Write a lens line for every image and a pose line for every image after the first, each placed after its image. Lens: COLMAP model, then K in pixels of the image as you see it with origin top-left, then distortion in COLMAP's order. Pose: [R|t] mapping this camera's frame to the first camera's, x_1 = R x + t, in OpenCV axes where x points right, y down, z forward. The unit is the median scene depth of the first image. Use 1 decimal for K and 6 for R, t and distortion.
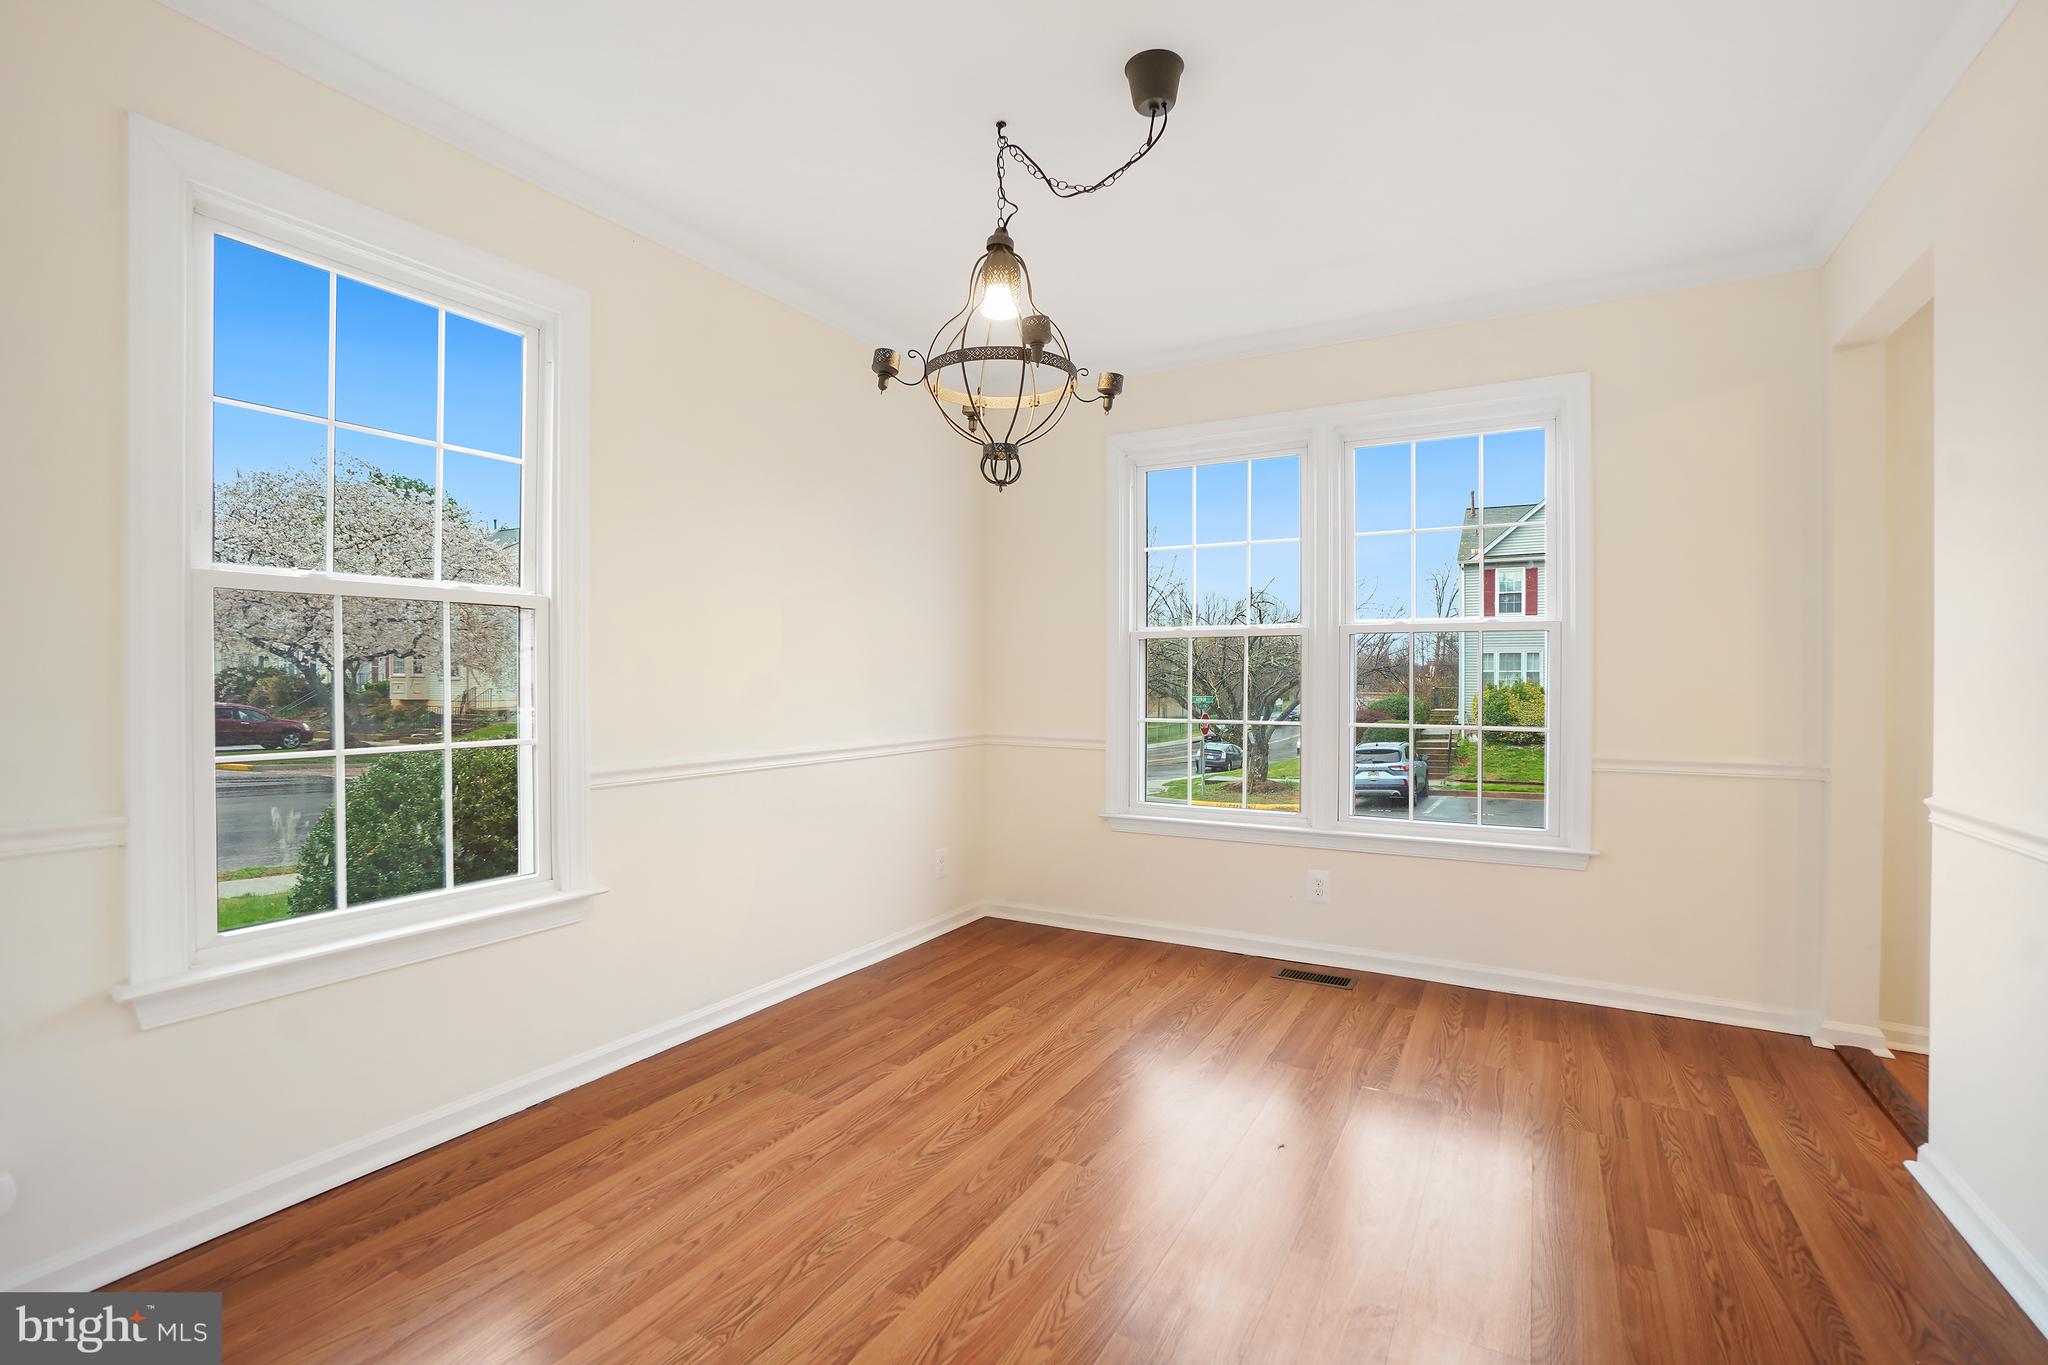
lens RADIAL K [[845.5, 0, 1076.3], [0, 845.5, 681.3], [0, 0, 1]] dist [-0.055083, 0.014996]
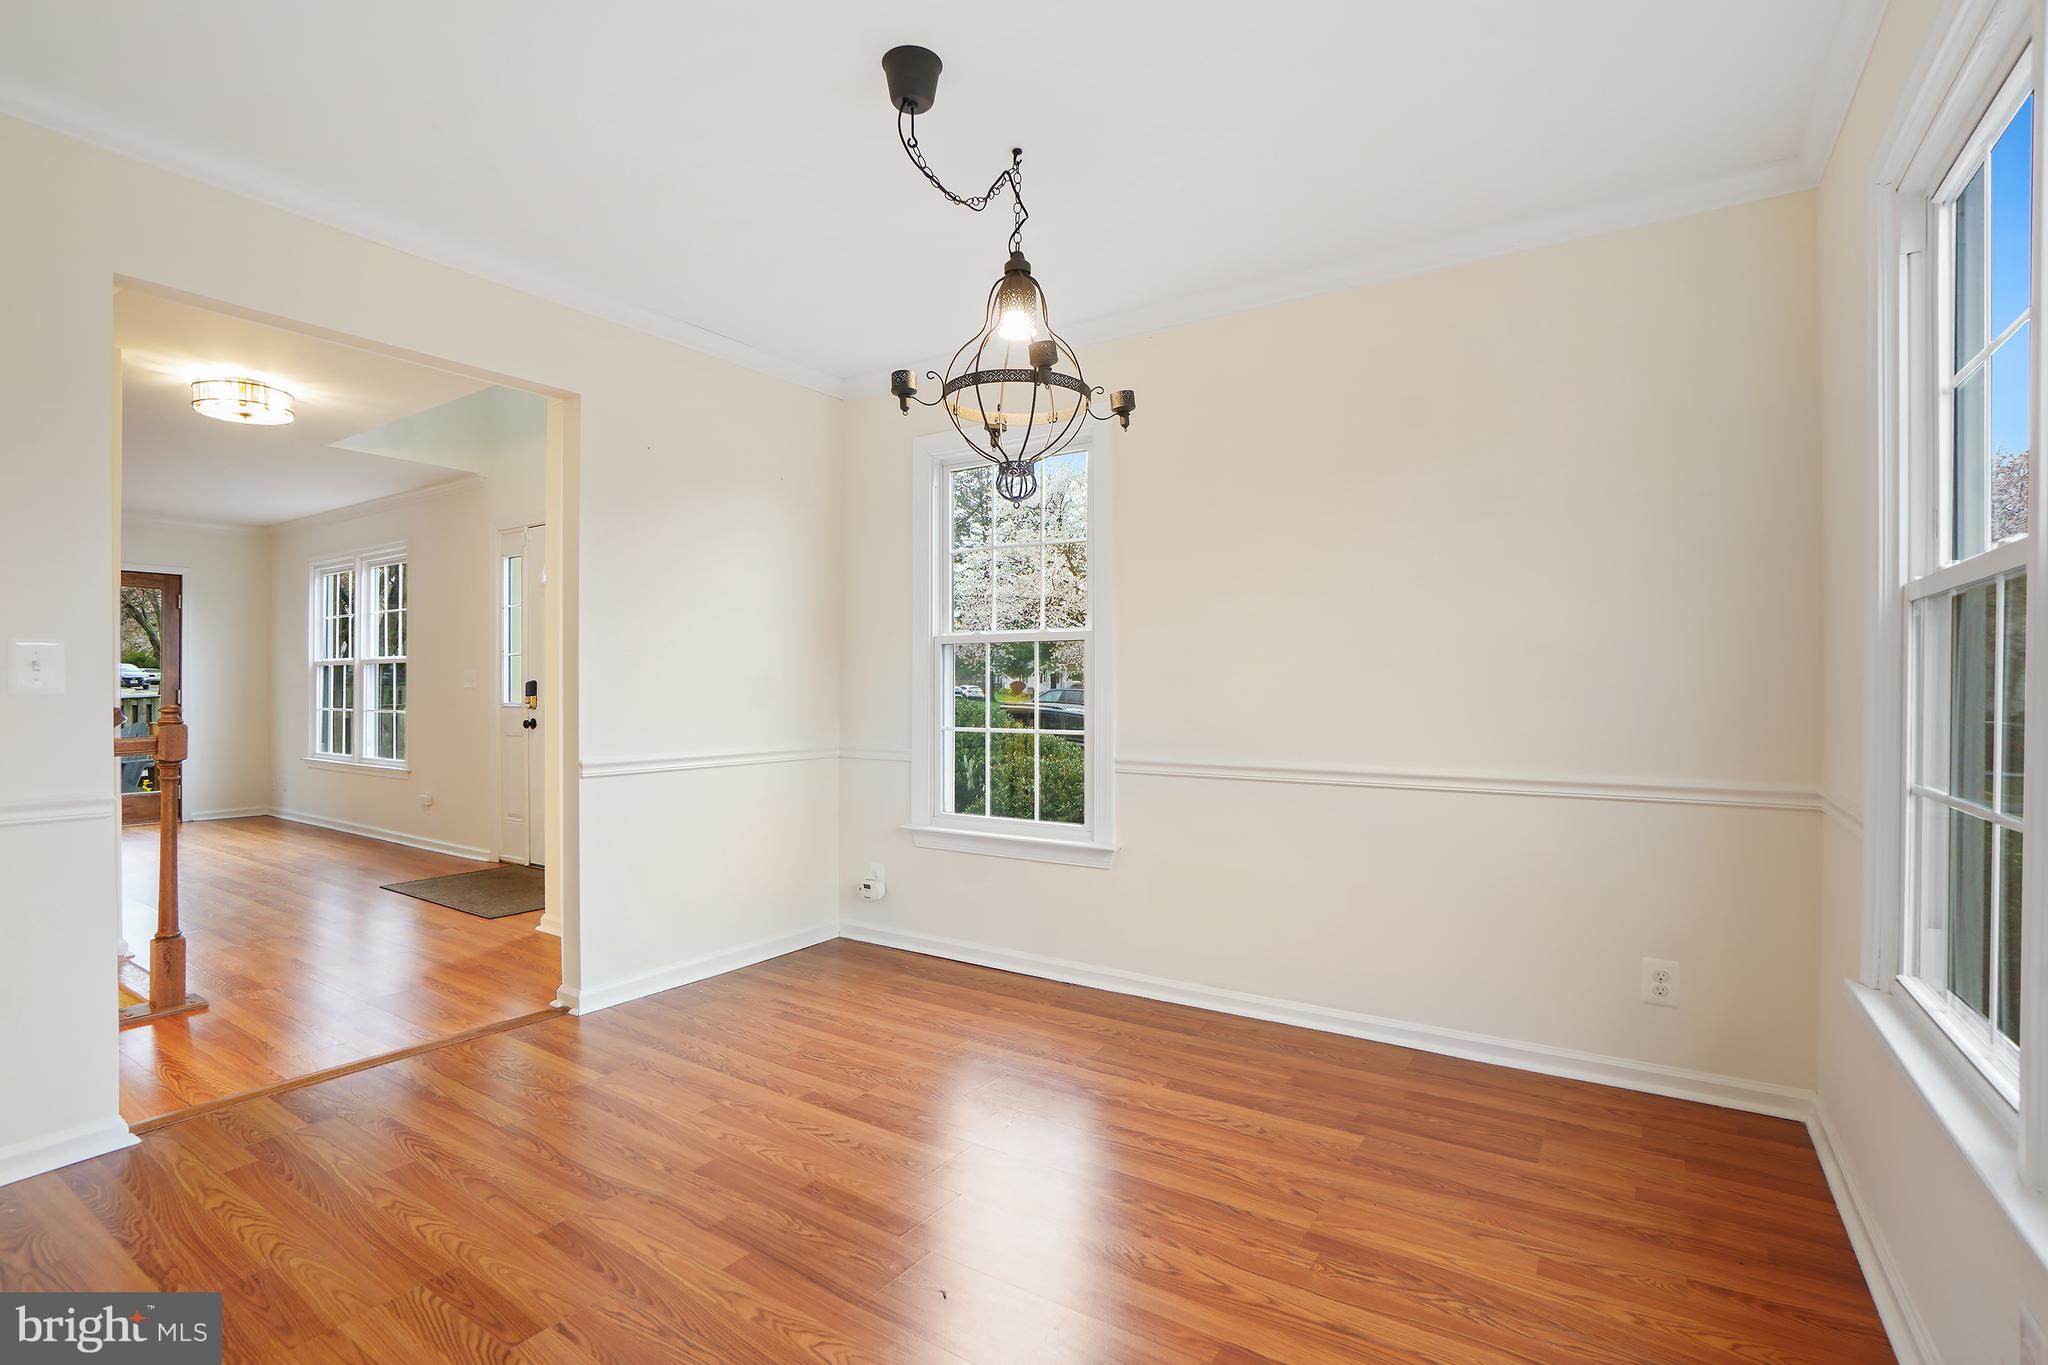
lens RADIAL K [[929.5, 0, 1025.1], [0, 929.5, 689.3], [0, 0, 1]] dist [-0.059558, 0.023151]
pose [[-0.049949, -0.001086, -0.998751, 0.970588], [-0.006728, 0.999977, -0.000751, -0.001314], [0.998729, 0.006682, -0.049956, 0.993865]]
